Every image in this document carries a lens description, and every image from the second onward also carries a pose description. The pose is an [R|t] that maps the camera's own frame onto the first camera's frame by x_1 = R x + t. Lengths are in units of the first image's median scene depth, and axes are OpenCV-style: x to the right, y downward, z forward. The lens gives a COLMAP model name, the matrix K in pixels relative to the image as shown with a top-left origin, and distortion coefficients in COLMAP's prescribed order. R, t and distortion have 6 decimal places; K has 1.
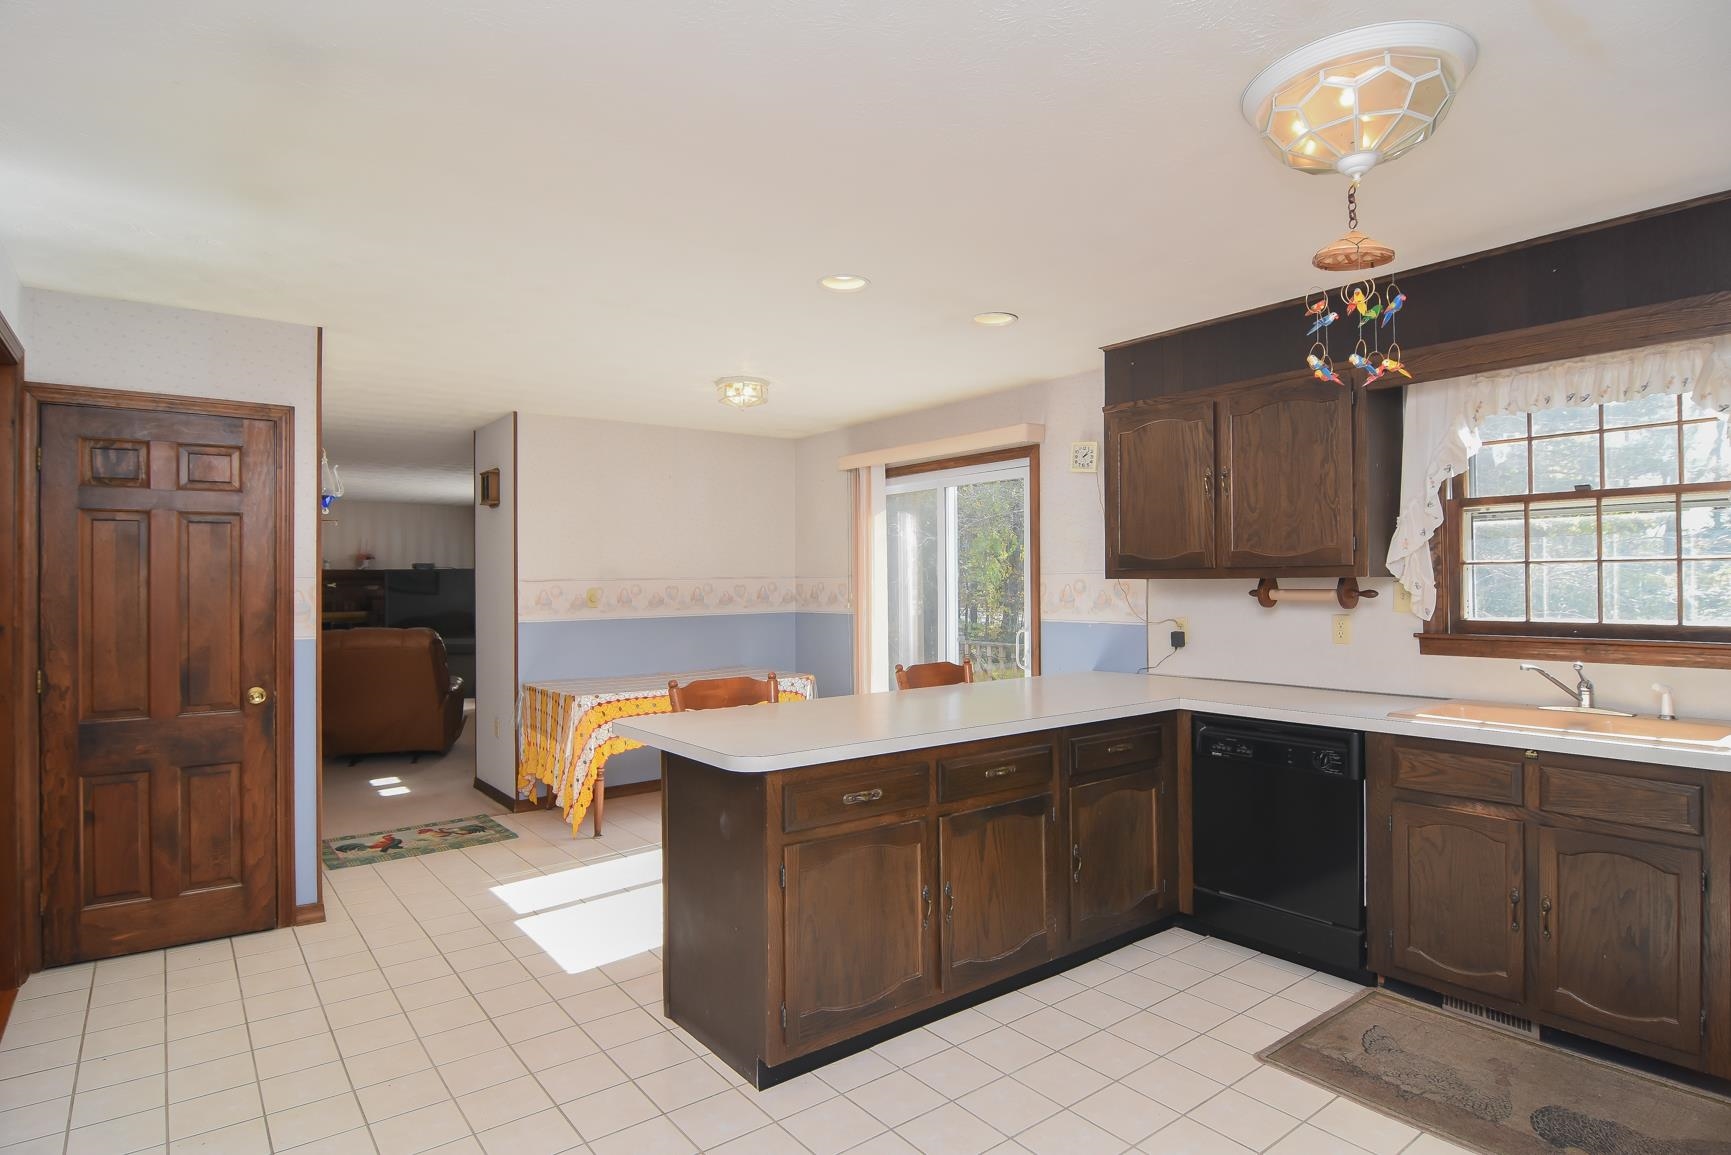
lens RADIAL K [[927.9, 0, 858.9], [0, 927.9, 574.1], [0, 0, 1]] dist [-0.001142, -0.013580]
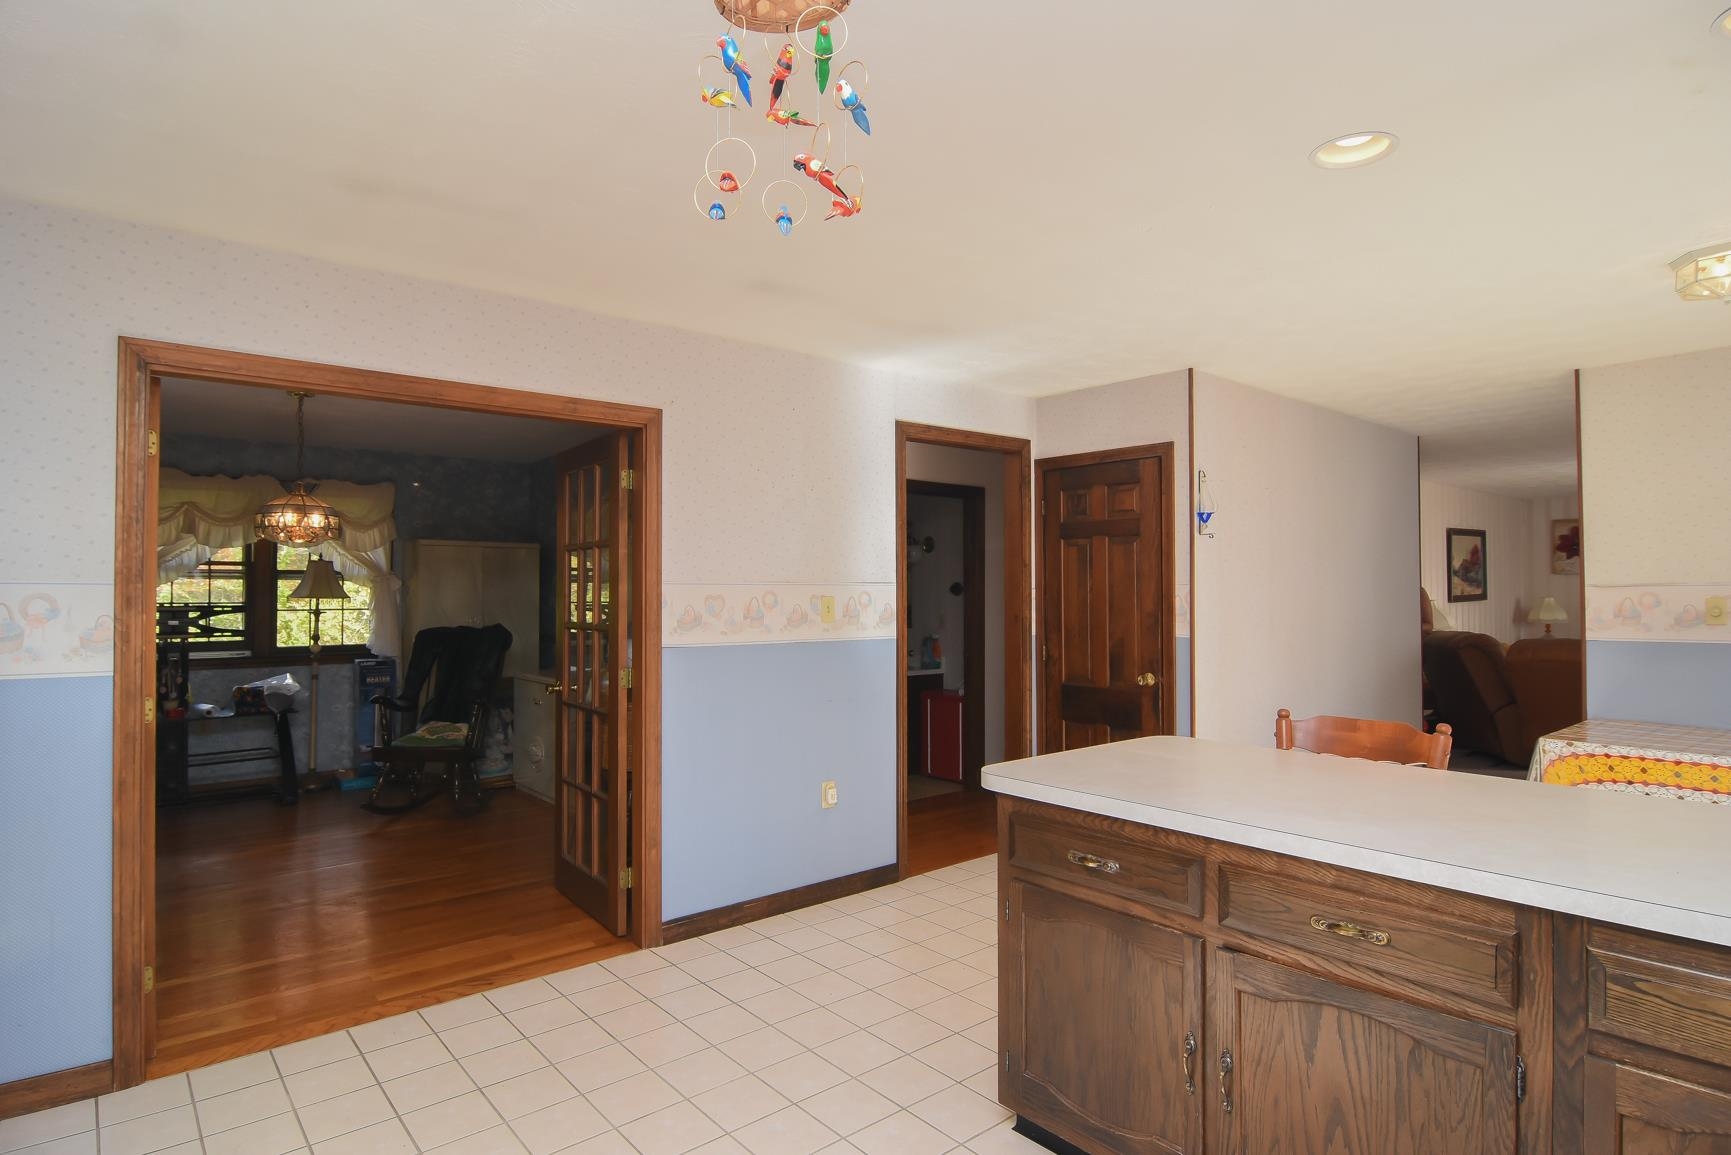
lens RADIAL K [[915.5, 0, 864.0], [0, 915.5, 588.9], [0, 0, 1]] dist [-0.000374, 0.000009]
pose [[0.048632, 0.003407, -0.998811, 1.437502], [0.010795, 0.999934, 0.003937, 0.001271], [0.998758, -0.010973, 0.048592, 1.420416]]
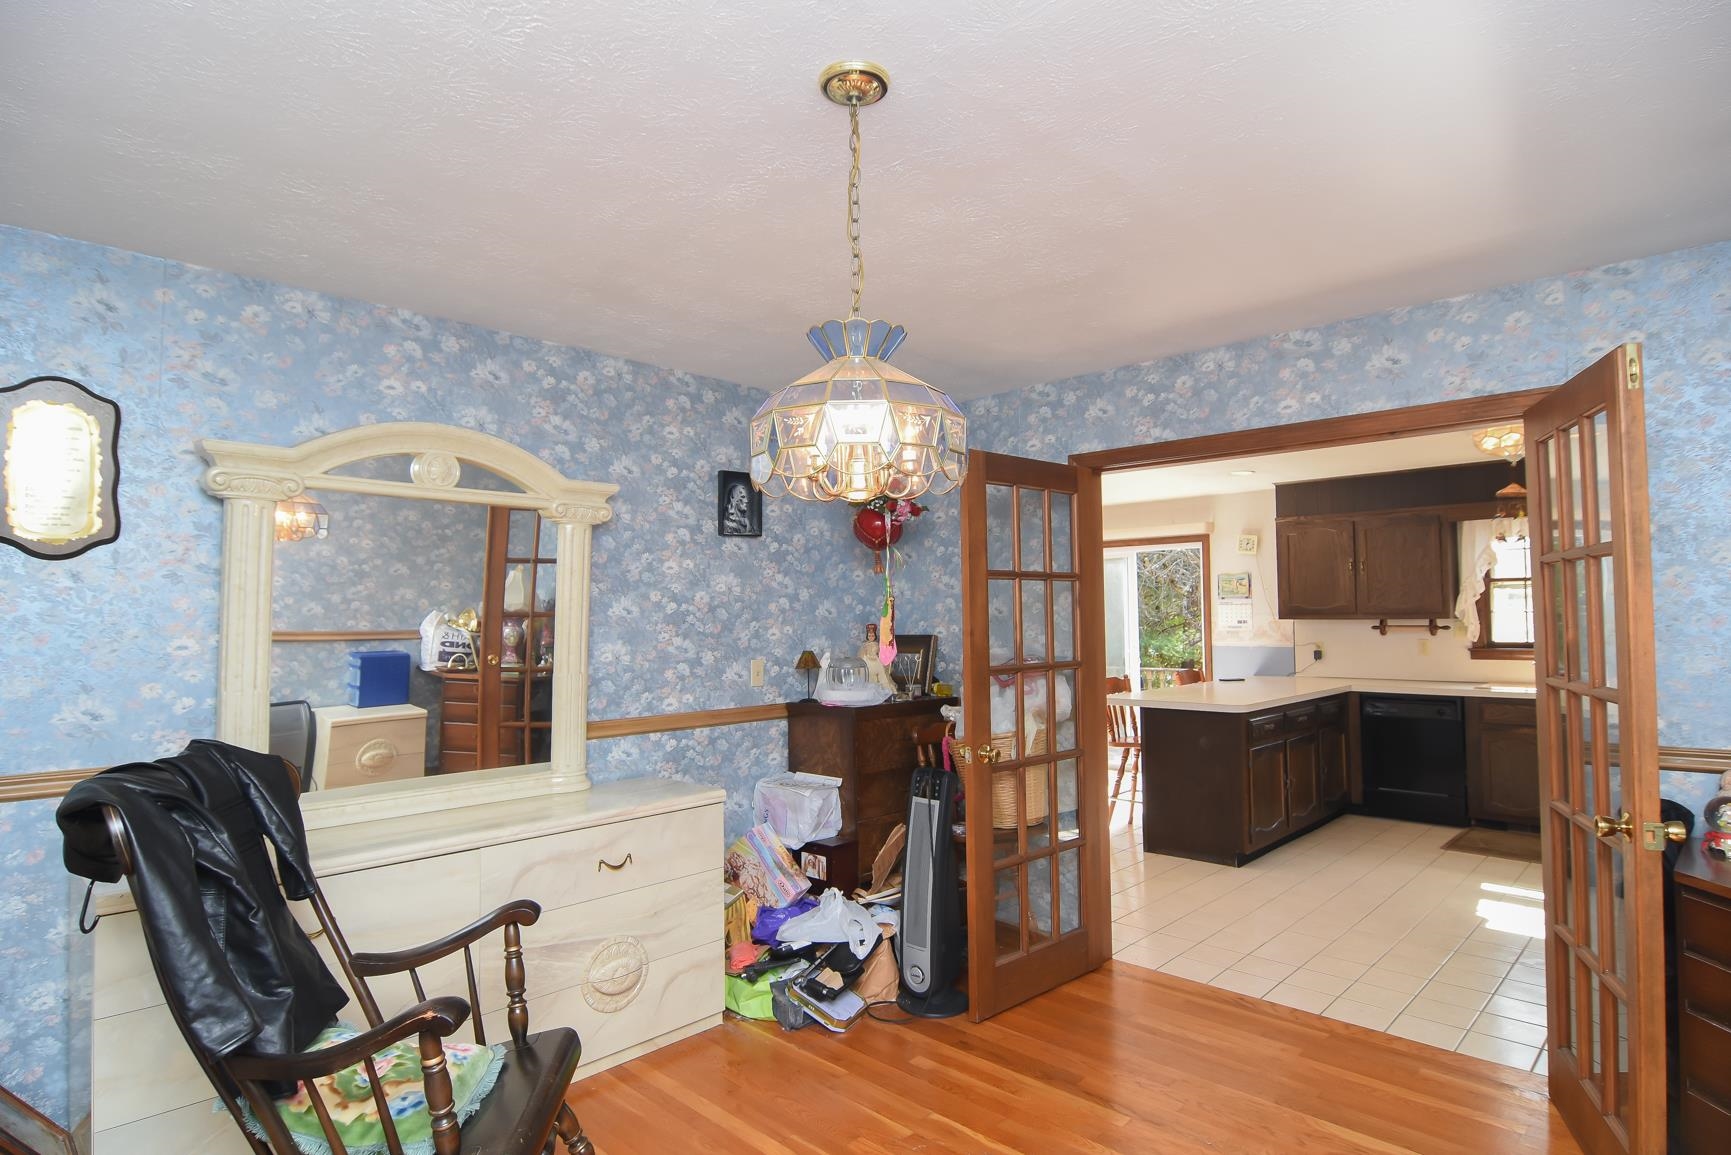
lens RADIAL K [[927.9, 0, 858.9], [0, 927.9, 574.1], [0, 0, 1]] dist [-0.001142, -0.013580]
pose [[0.988919, 0.005992, 0.148333, -0.905591], [-0.000350, 0.999277, -0.038028, -0.015714], [-0.148453, 0.037555, 0.988206, -0.686479]]
